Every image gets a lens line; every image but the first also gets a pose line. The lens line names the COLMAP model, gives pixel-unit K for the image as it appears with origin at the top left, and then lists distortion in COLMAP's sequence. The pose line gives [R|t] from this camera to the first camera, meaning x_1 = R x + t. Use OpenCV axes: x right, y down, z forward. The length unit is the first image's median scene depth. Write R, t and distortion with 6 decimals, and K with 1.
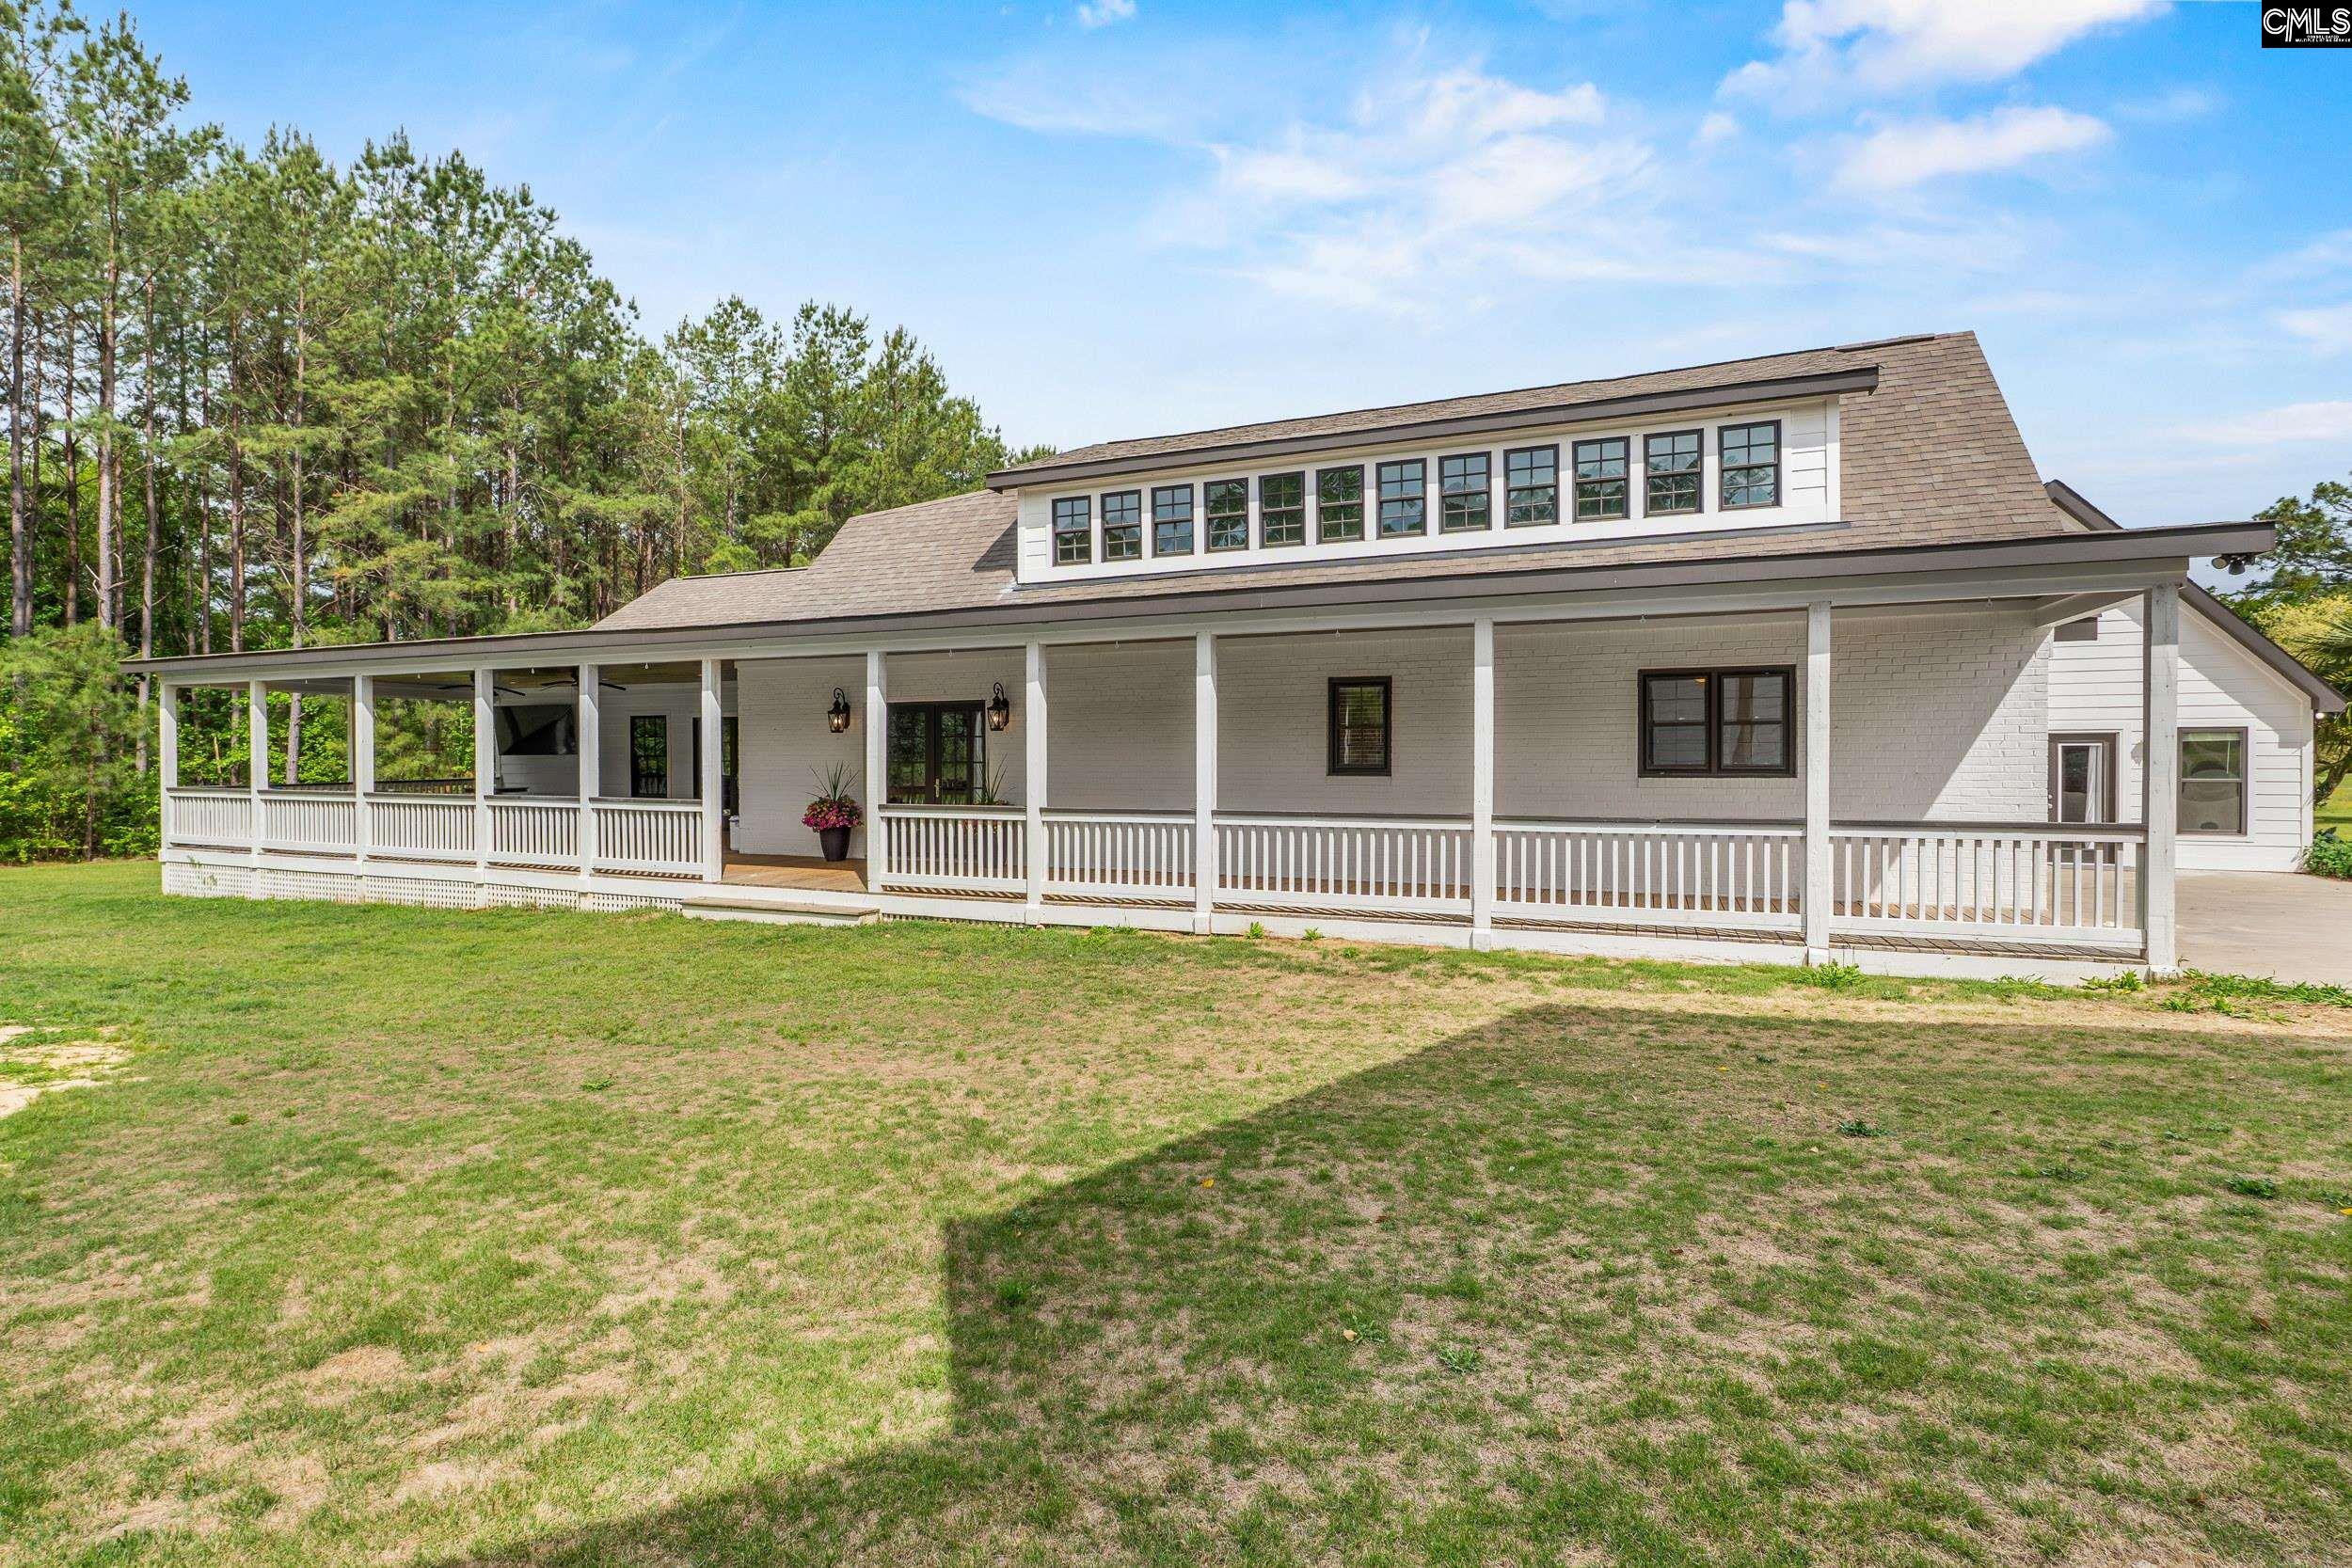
lens RADIAL K [[1086.0, 0, 1179.2], [0, 1086.0, 773.3], [0, 0, 1]] dist [-0.009652, 0.003074]
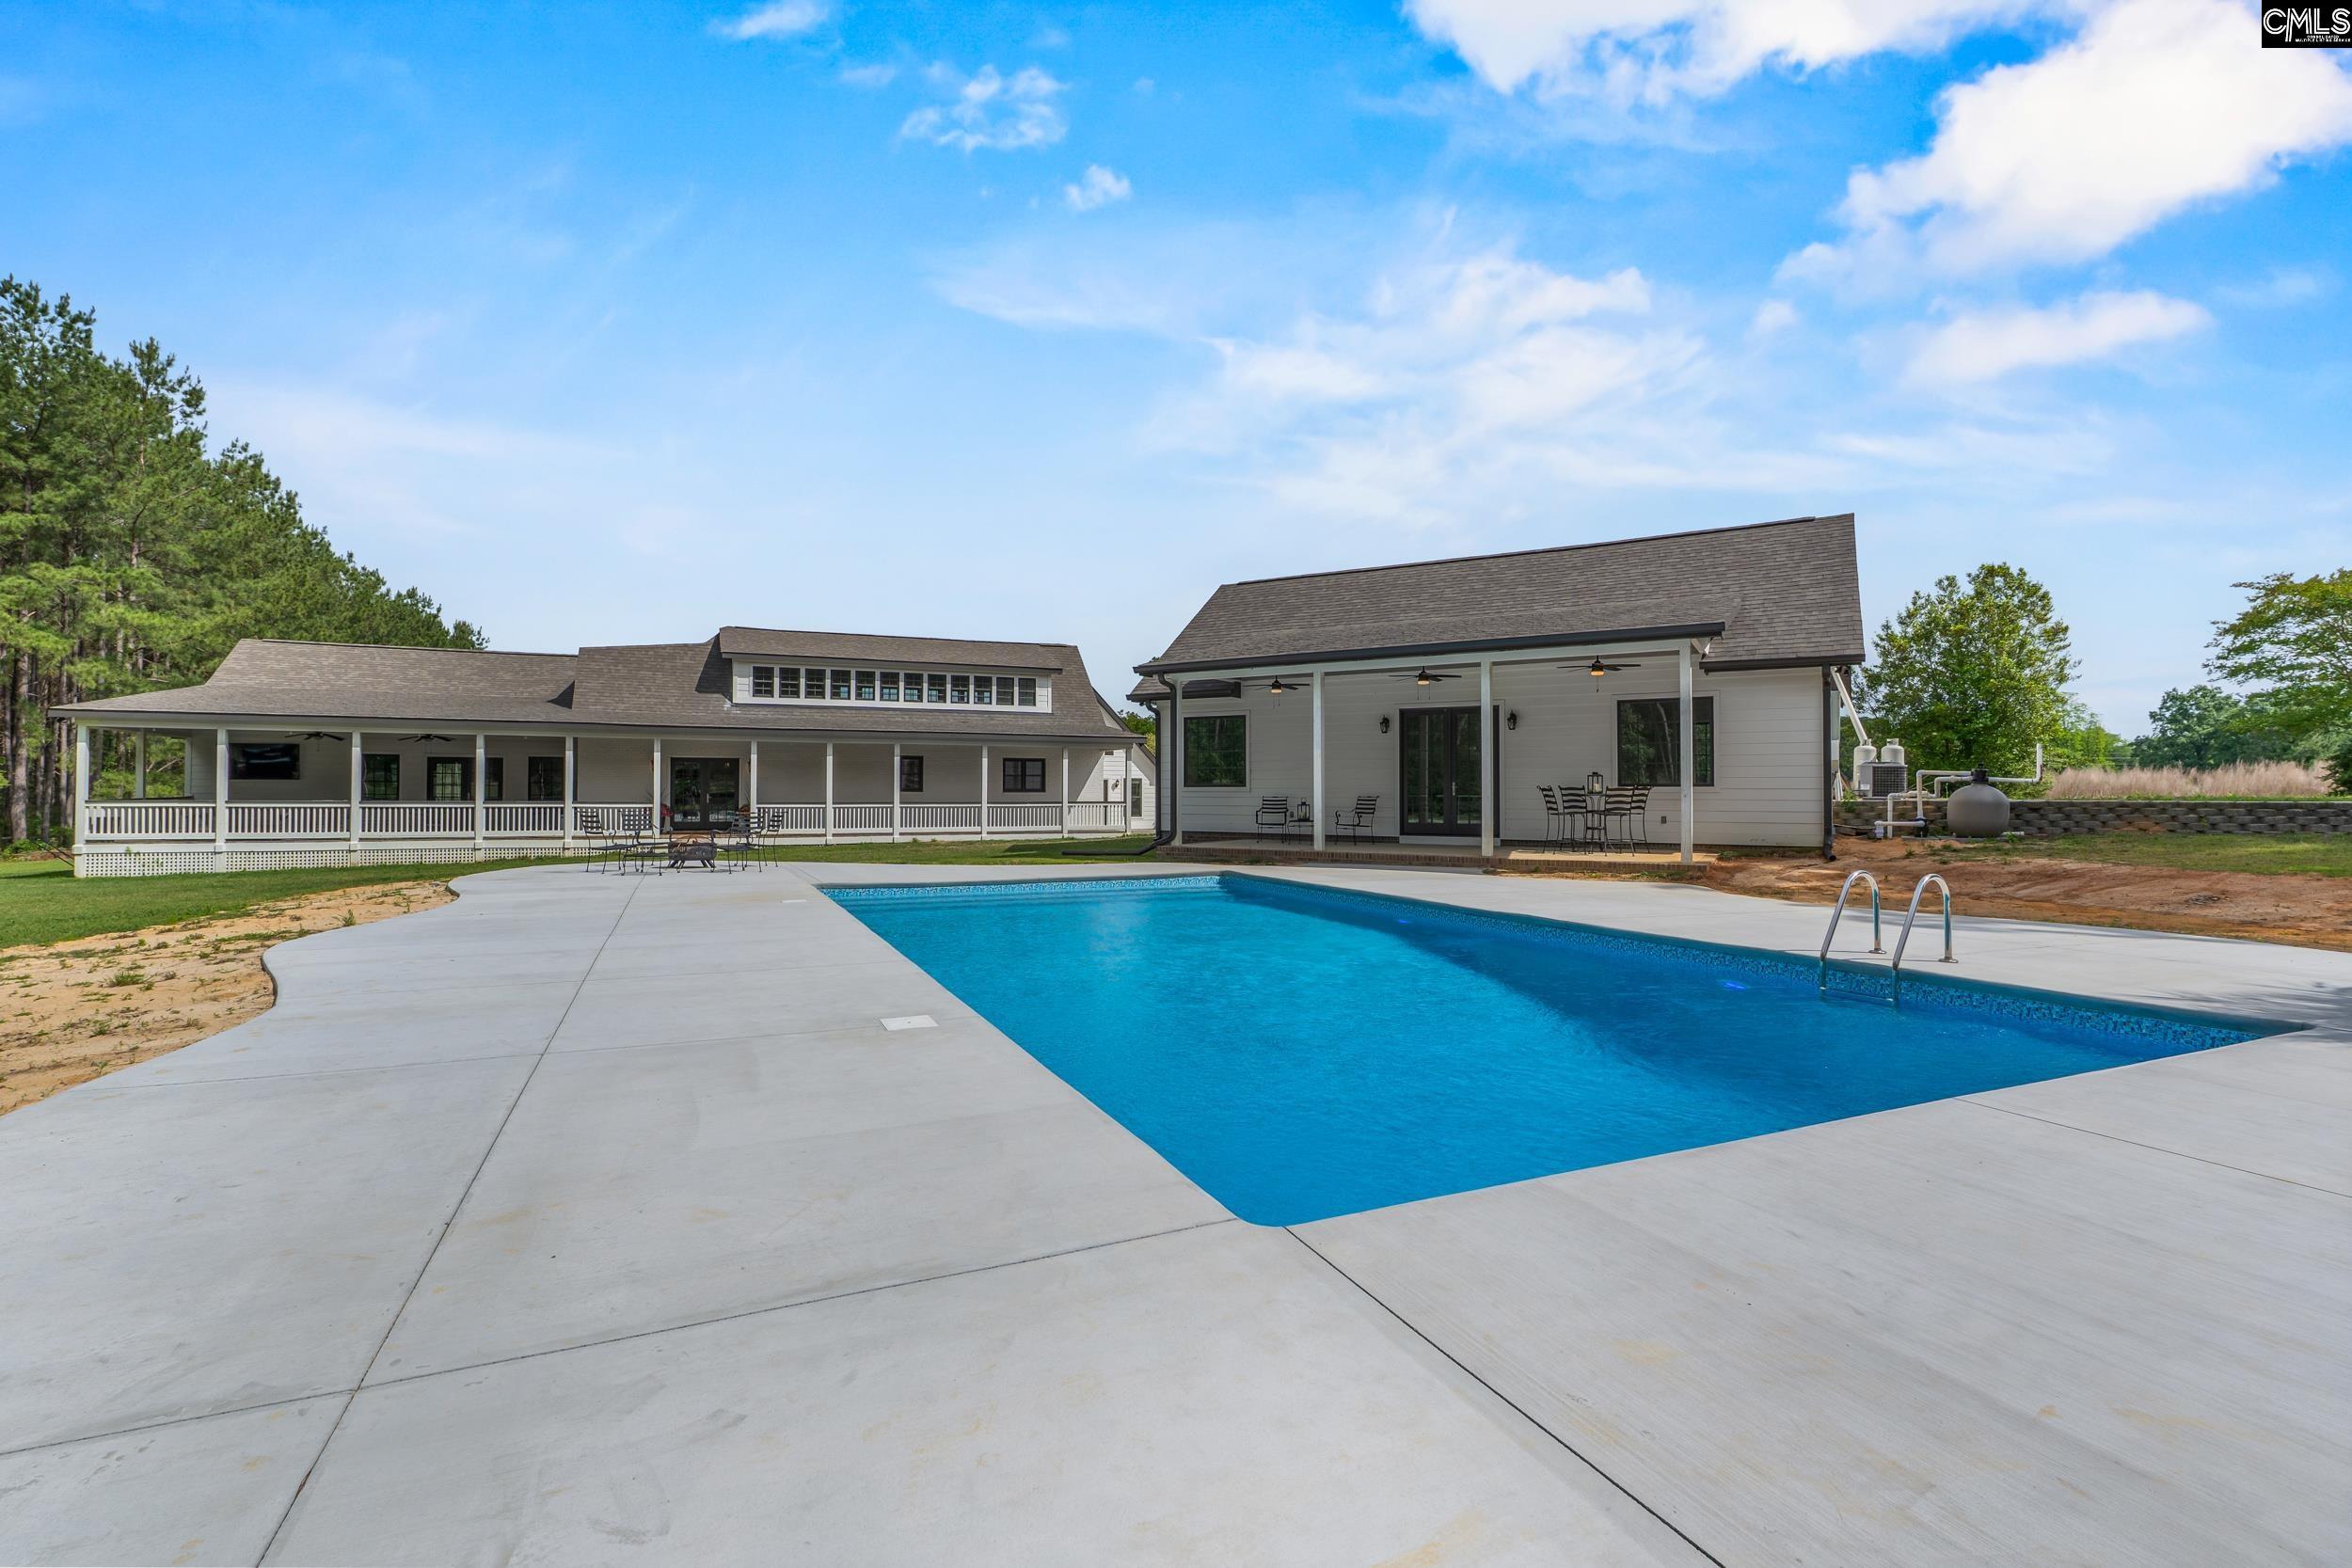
lens RADIAL K [[1086.0, 0, 1189.0], [0, 1086.0, 777.5], [0, 0, 1]] dist [-0.009652, 0.003074]
pose [[0.673181, 0.012407, 0.739373, -1.253525], [0.004163, 0.999780, -0.020567, 0.023717], [-0.739466, 0.016923, 0.672981, -1.231652]]
